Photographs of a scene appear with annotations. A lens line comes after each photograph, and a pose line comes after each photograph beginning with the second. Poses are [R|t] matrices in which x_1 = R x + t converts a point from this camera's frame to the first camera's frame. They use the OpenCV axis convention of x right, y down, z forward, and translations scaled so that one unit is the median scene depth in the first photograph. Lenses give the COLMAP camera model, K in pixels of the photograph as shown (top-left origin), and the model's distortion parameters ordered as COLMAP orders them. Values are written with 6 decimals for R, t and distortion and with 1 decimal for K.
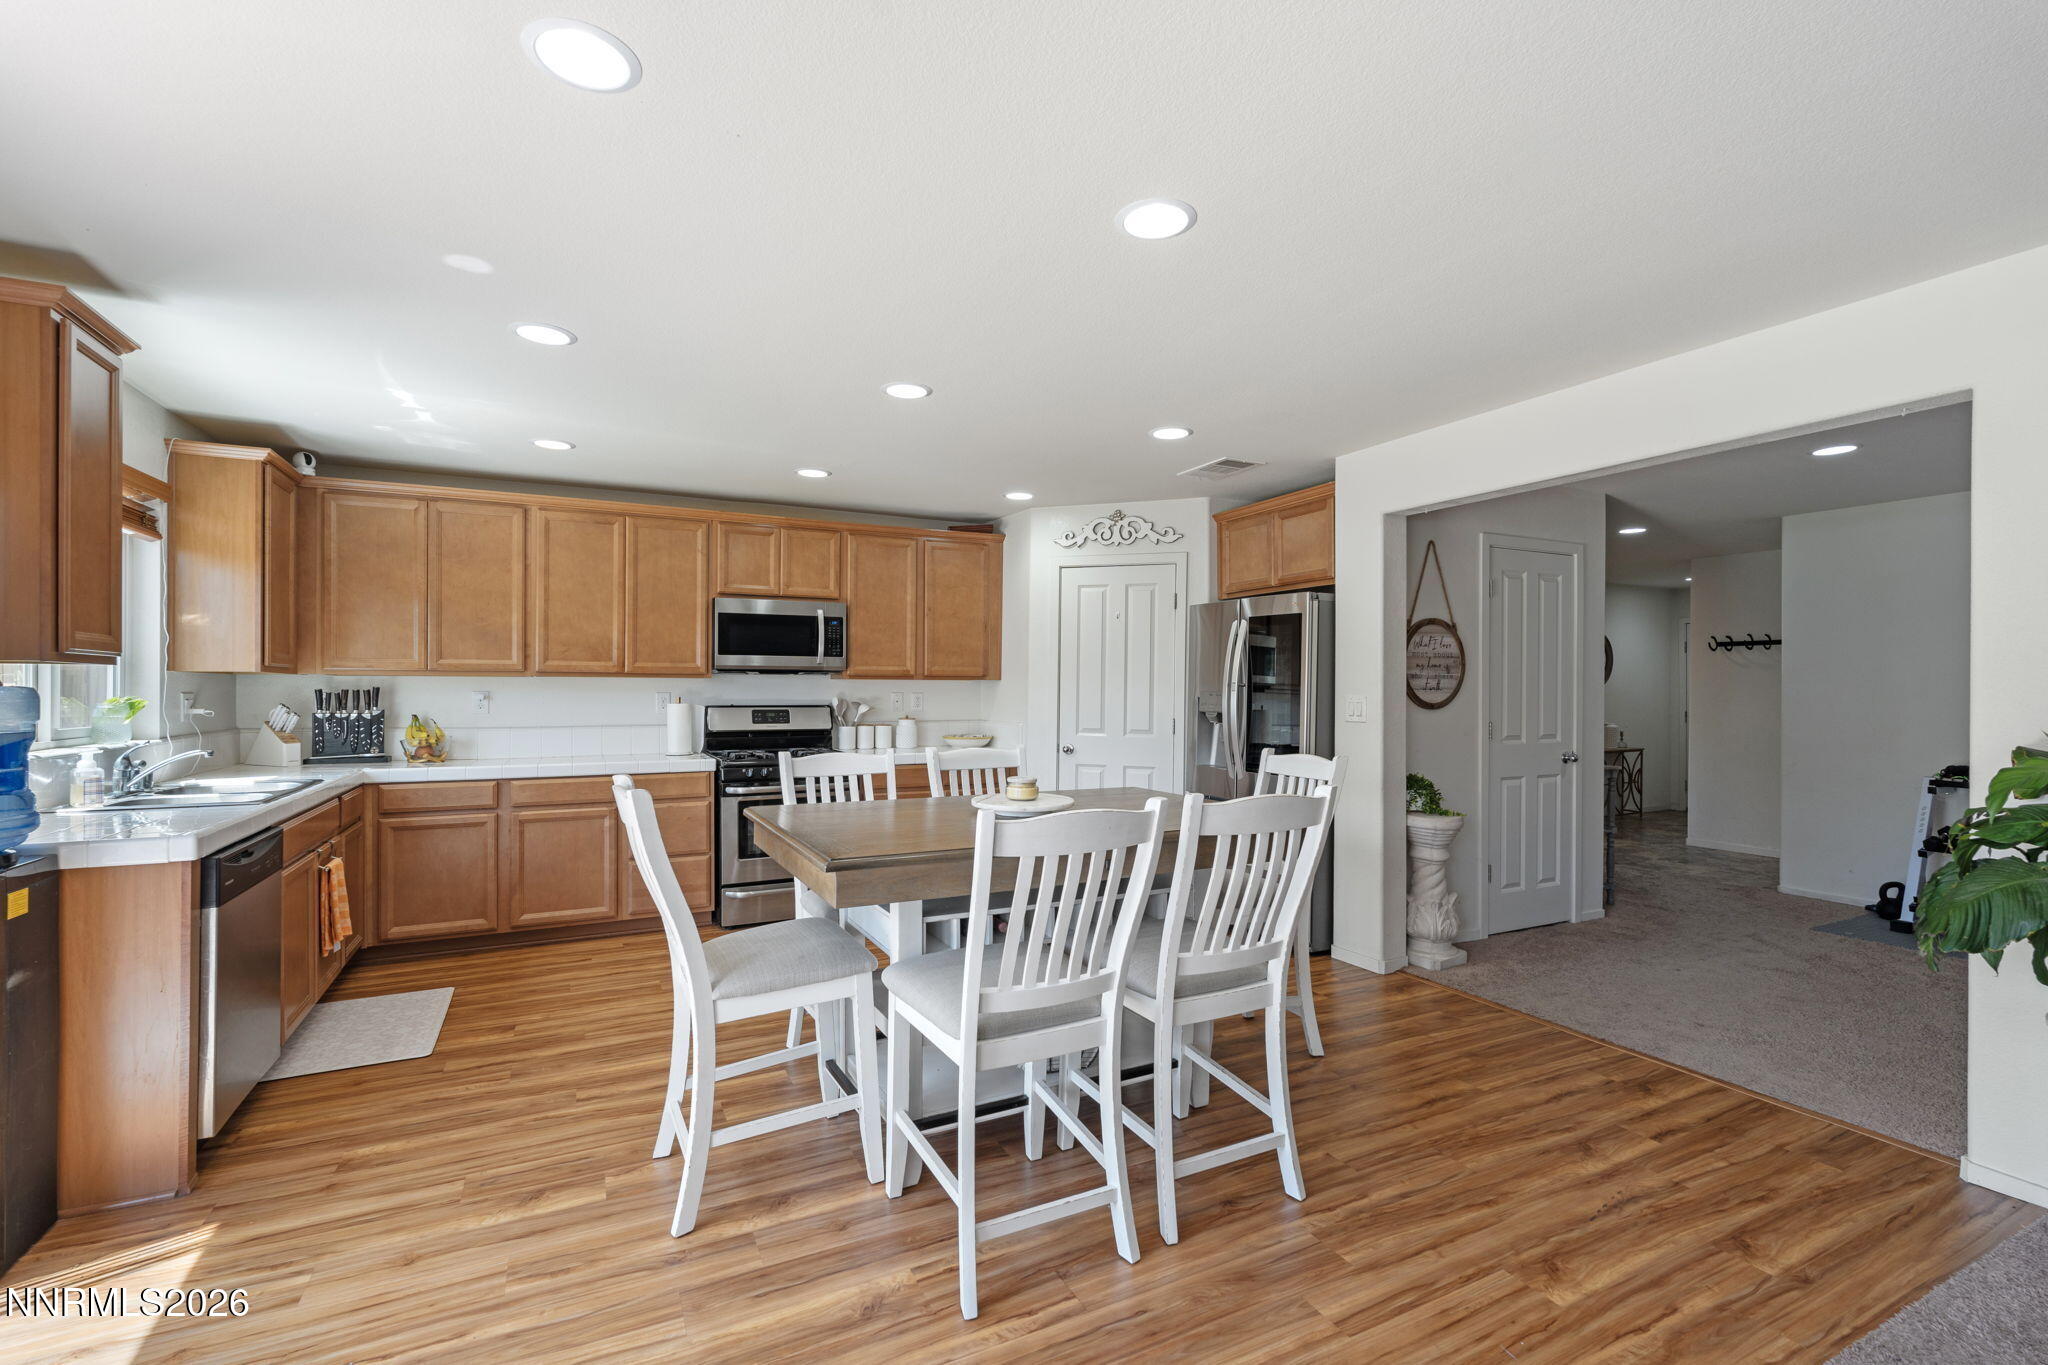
lens RADIAL K [[896.8, 0, 1017.5], [0, 896.8, 690.3], [0, 0, 1]] dist [0.000417, 0.000031]
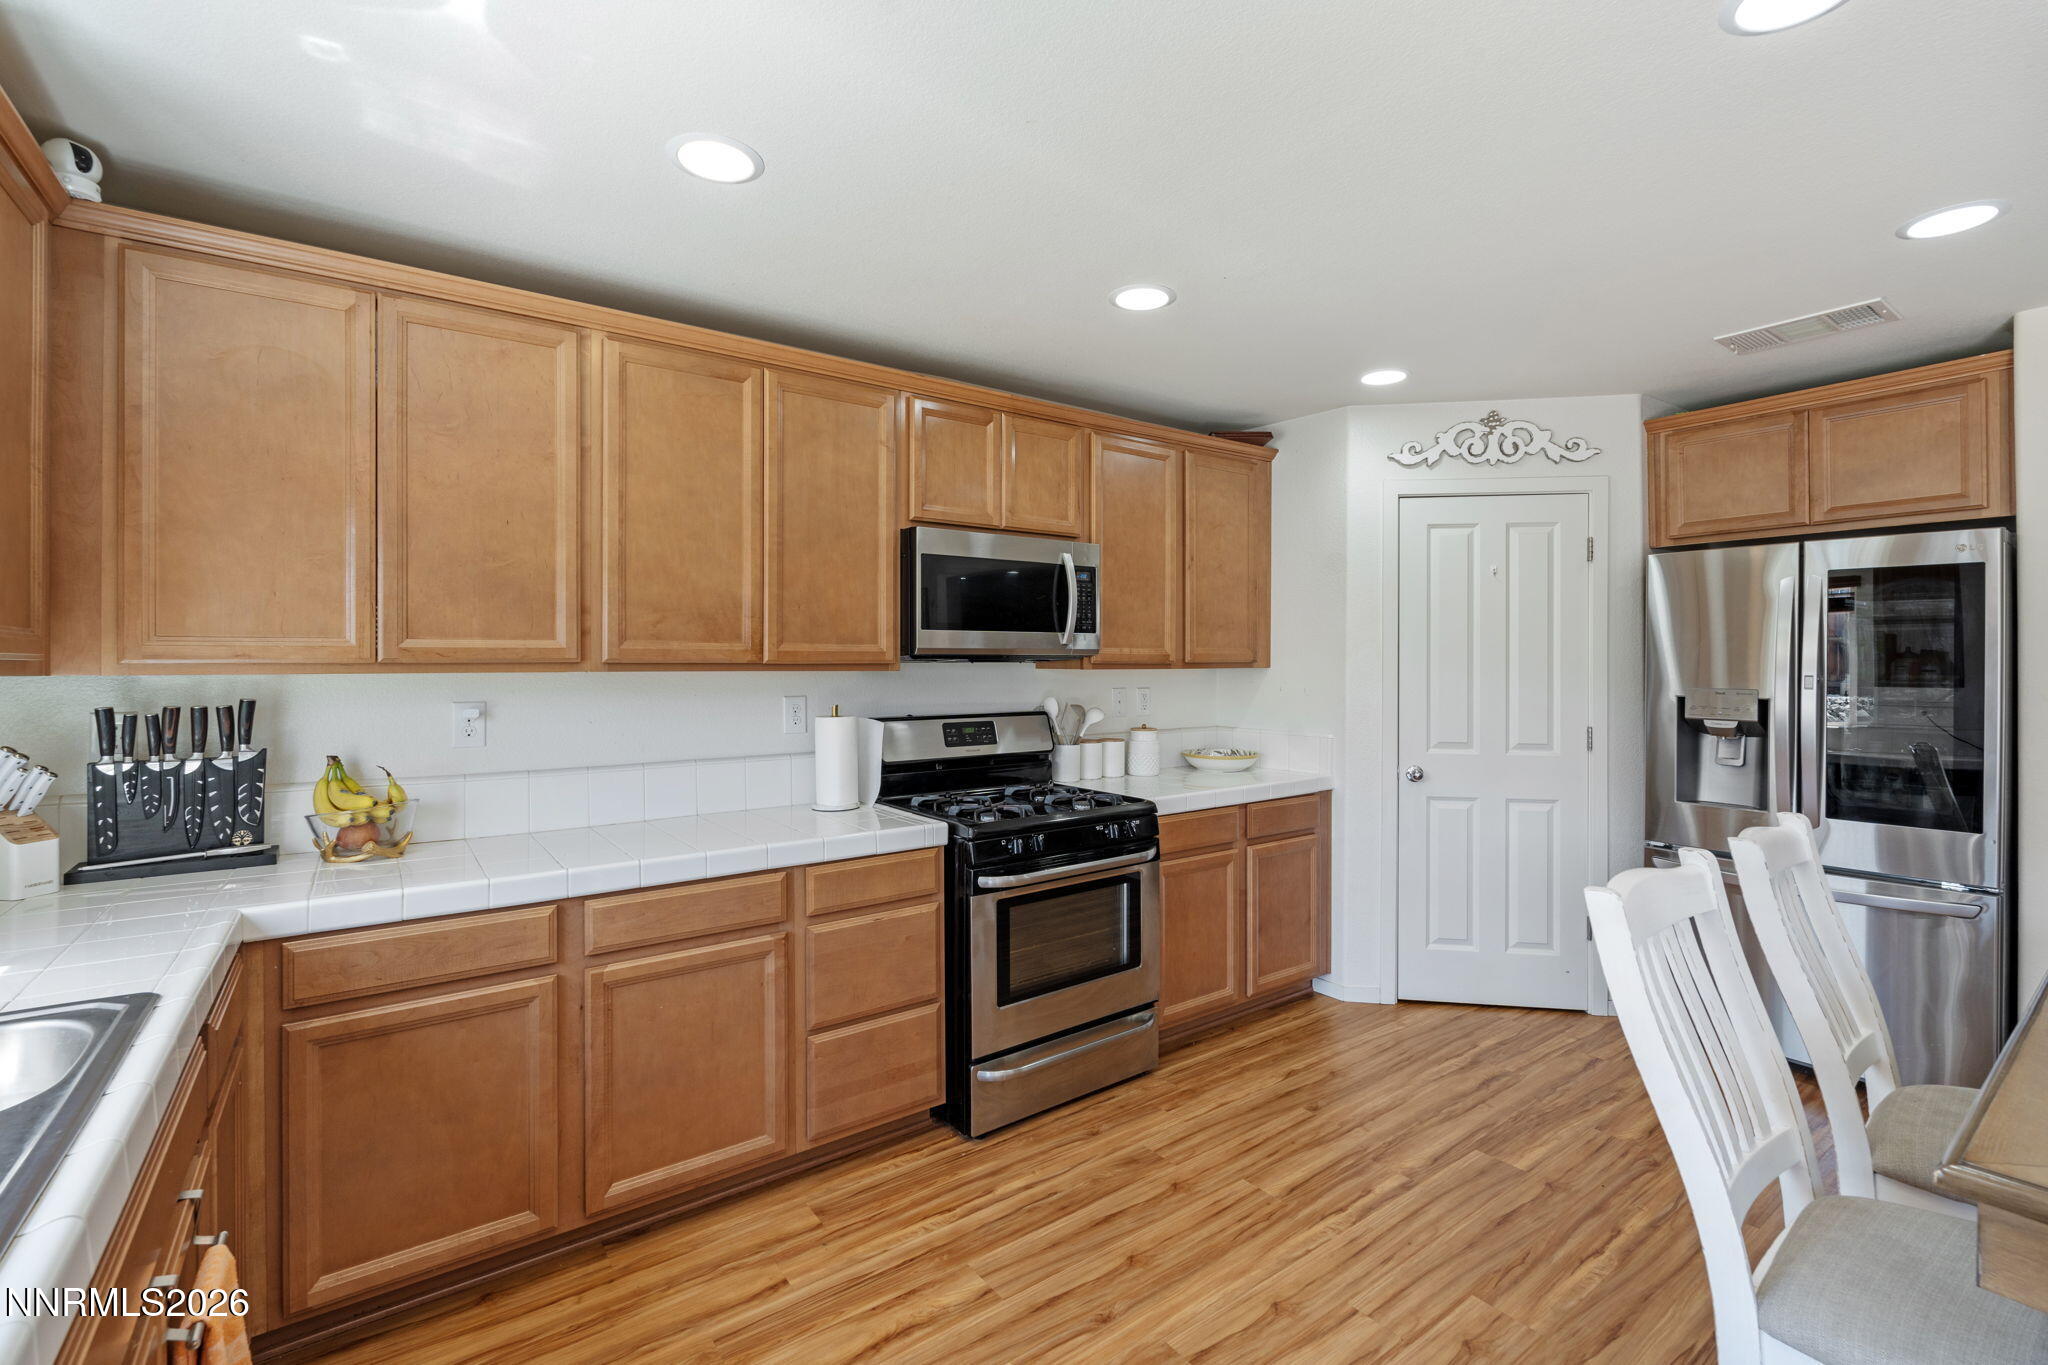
lens RADIAL K [[899.9, 0, 1026.8], [0, 899.9, 660.6], [0, 0, 1]] dist [-0.002958, -0.000729]
pose [[0.984898, -0.005014, 0.173063, -0.391573], [0.005784, 0.999976, -0.003941, -0.018842], [-0.173039, 0.004883, 0.984903, 0.468074]]
